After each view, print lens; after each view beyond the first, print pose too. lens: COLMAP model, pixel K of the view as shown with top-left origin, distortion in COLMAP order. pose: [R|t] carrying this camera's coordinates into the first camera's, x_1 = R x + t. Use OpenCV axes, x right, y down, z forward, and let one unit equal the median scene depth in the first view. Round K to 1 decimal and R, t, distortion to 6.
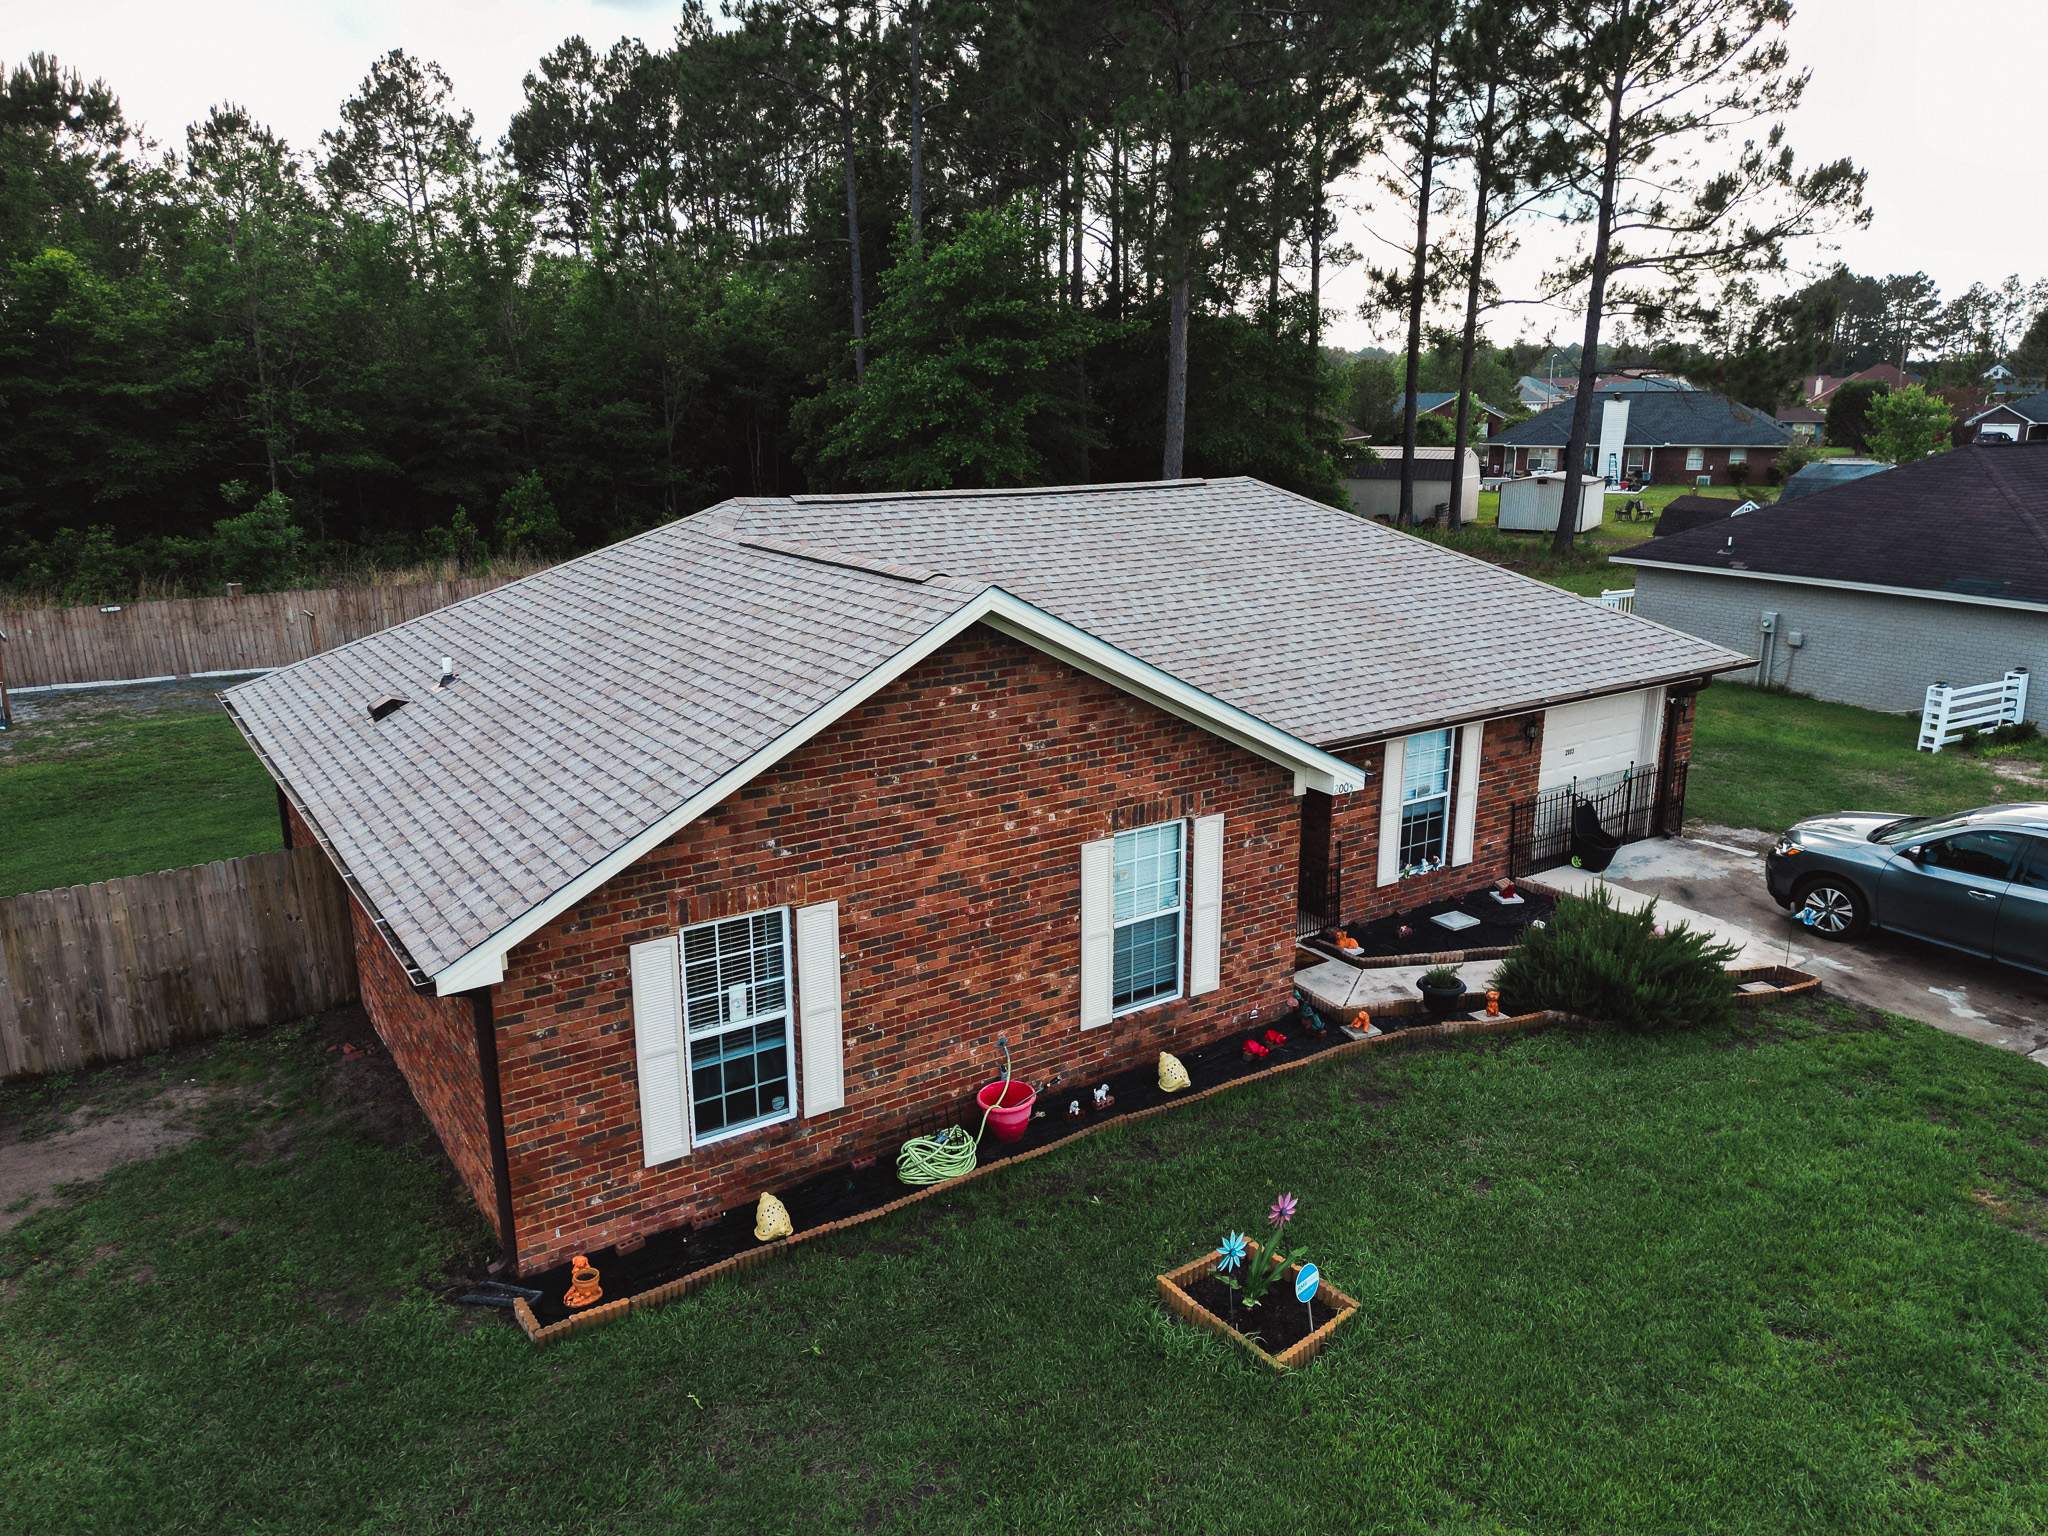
lens RADIAL K [[1435.7, 0, 1024.0], [0, 1435.7, 765.8], [0, 0, 1]] dist [0.093468, -0.101887]
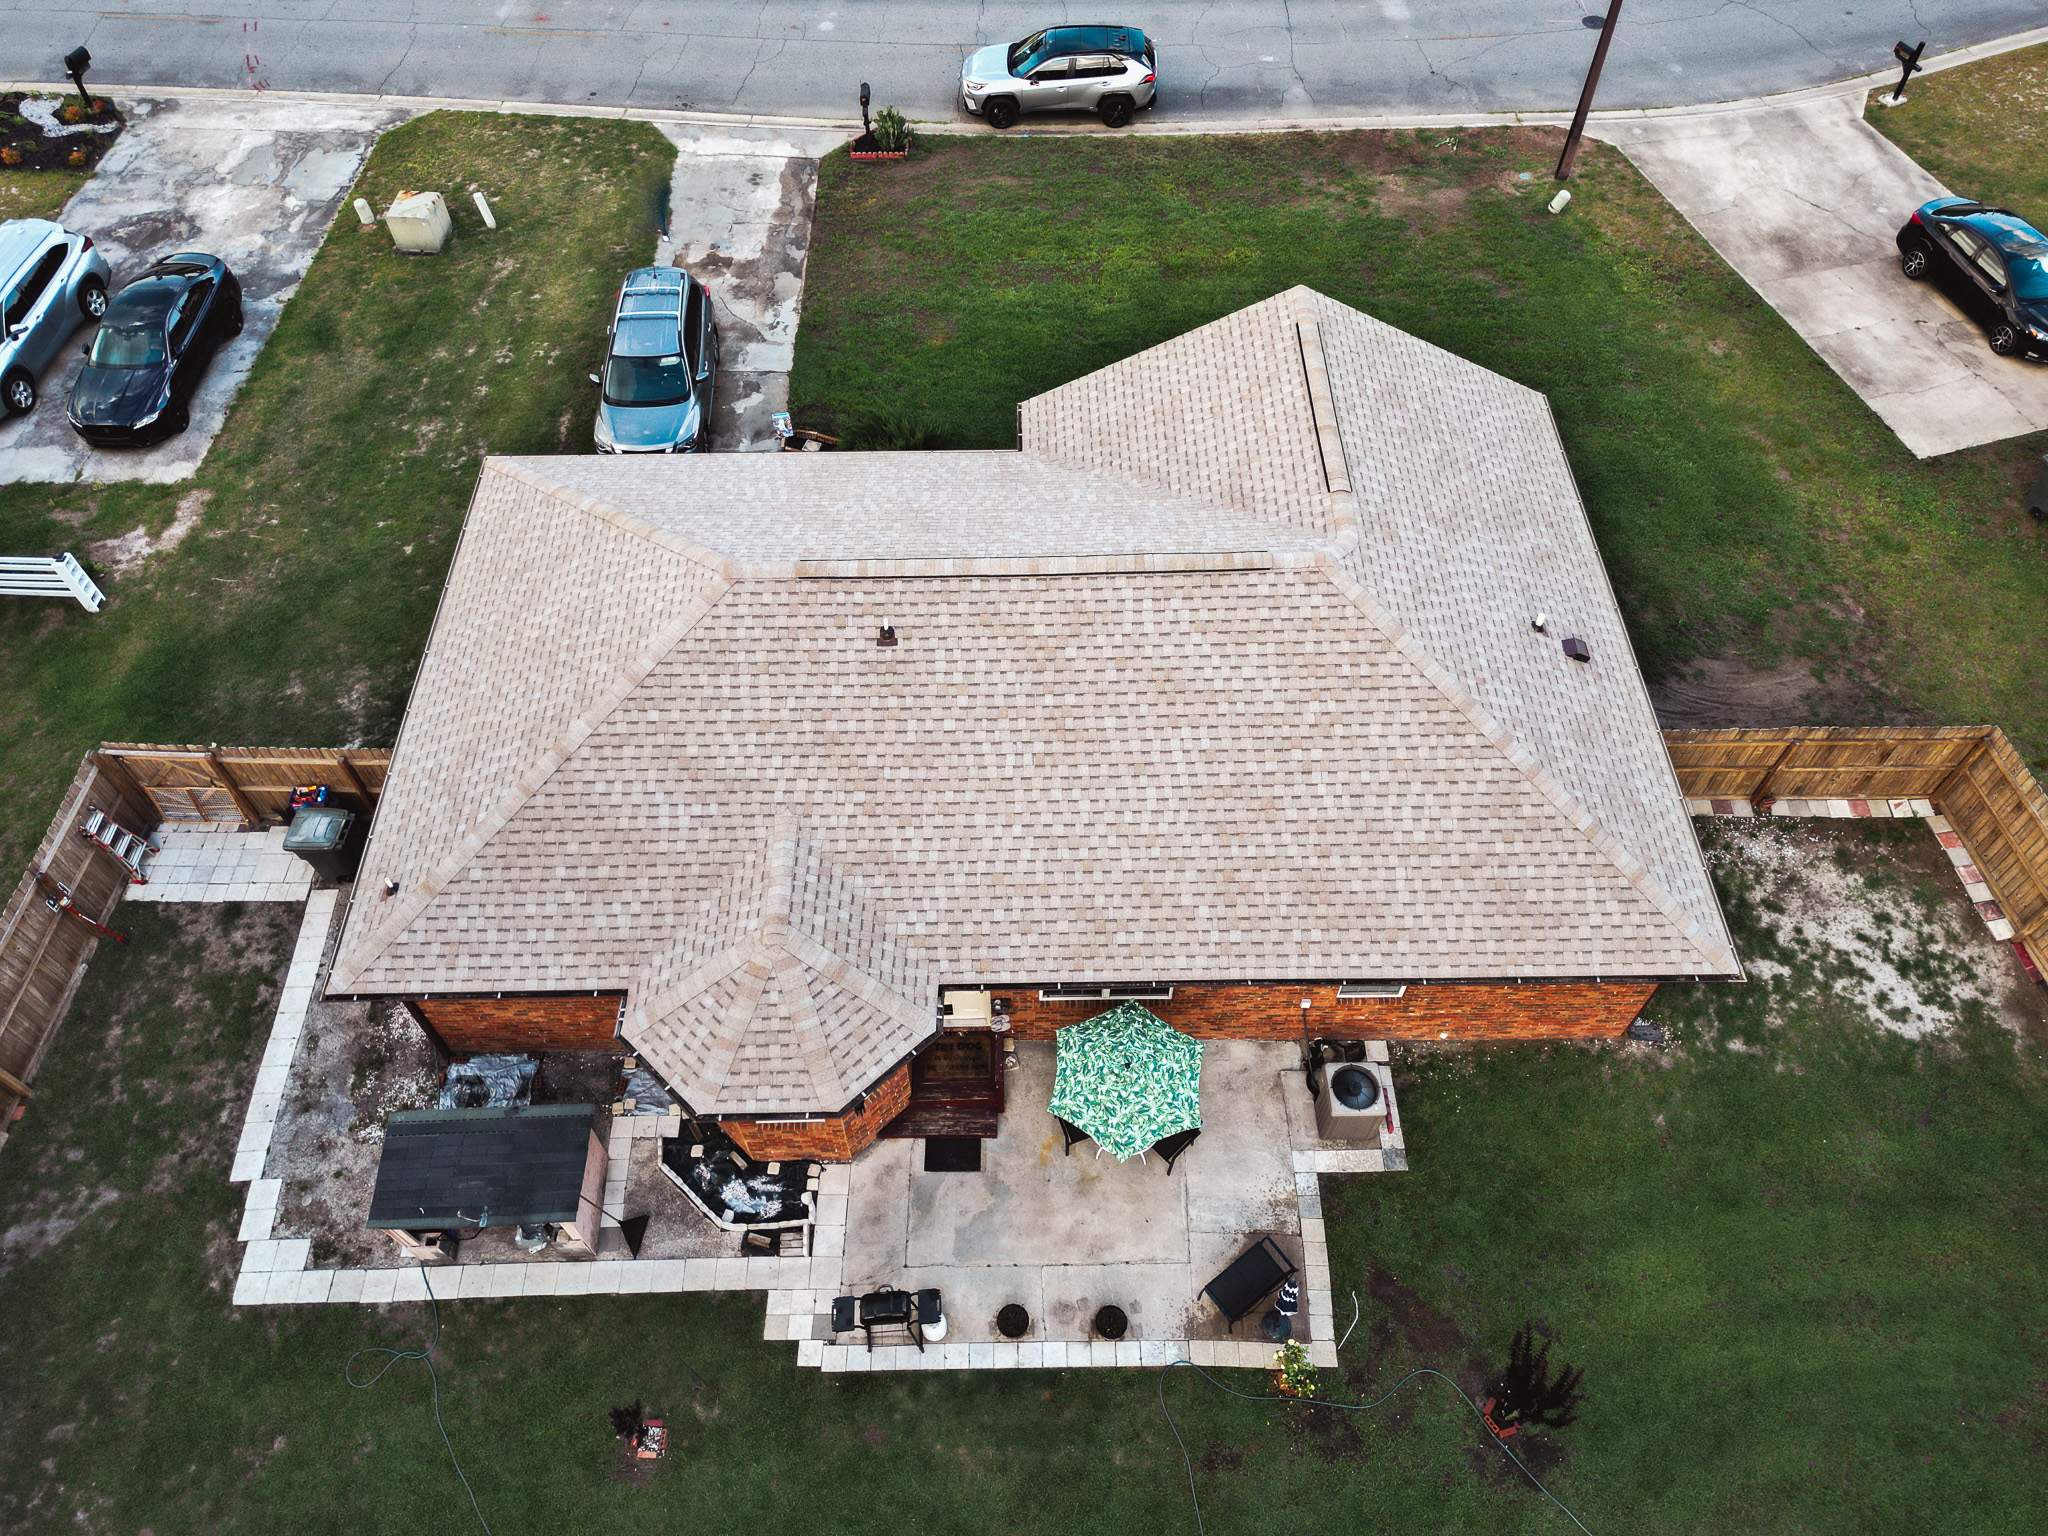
lens RADIAL K [[1435.7, 0, 1024.0], [0, 1435.7, 765.8], [0, 0, 1]] dist [0.093468, -0.101887]
pose [[-0.835521, -0.437145, 0.332879, -0.555352], [0.149226, 0.402528, 0.903163, -1.453313], [-0.528806, 0.804286, -0.271087, 1.911203]]
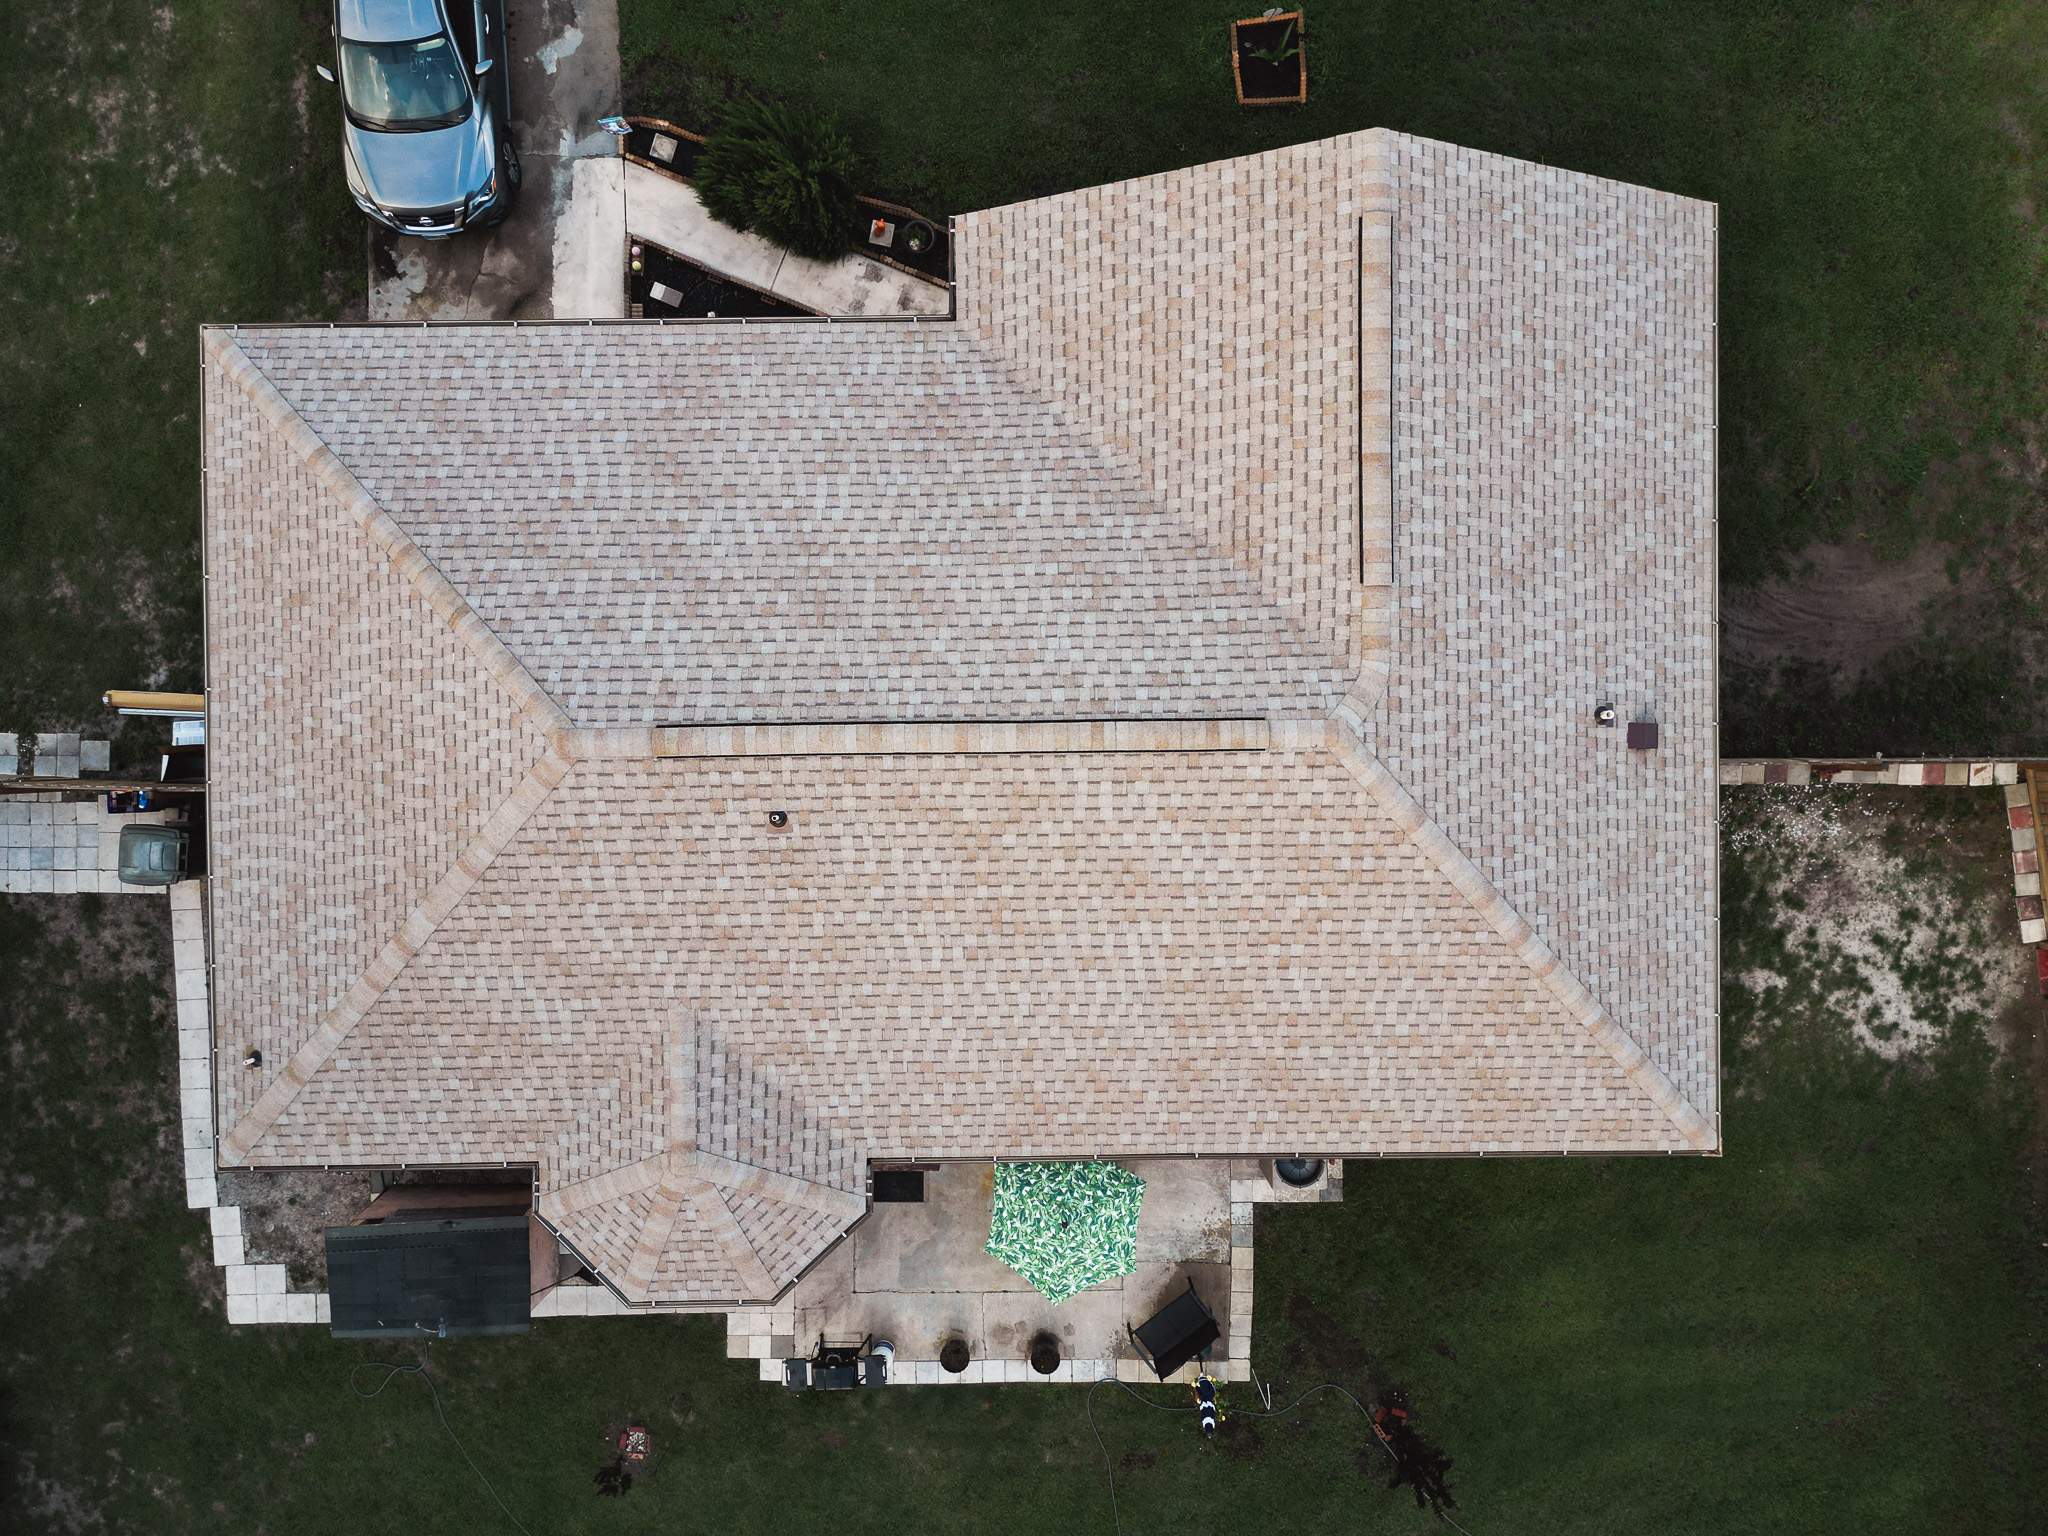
lens RADIAL K [[1449.0, 0, 1024.0], [0, 1449.0, 768.0], [0, 0, 1]] dist [0.075494, -0.081744]
pose [[-0.834551, -0.550915, 0.004117, -0.065627], [0.148561, -0.217838, 0.964612, -1.312324], [-0.530523, 0.805630, 0.263641, 1.071047]]
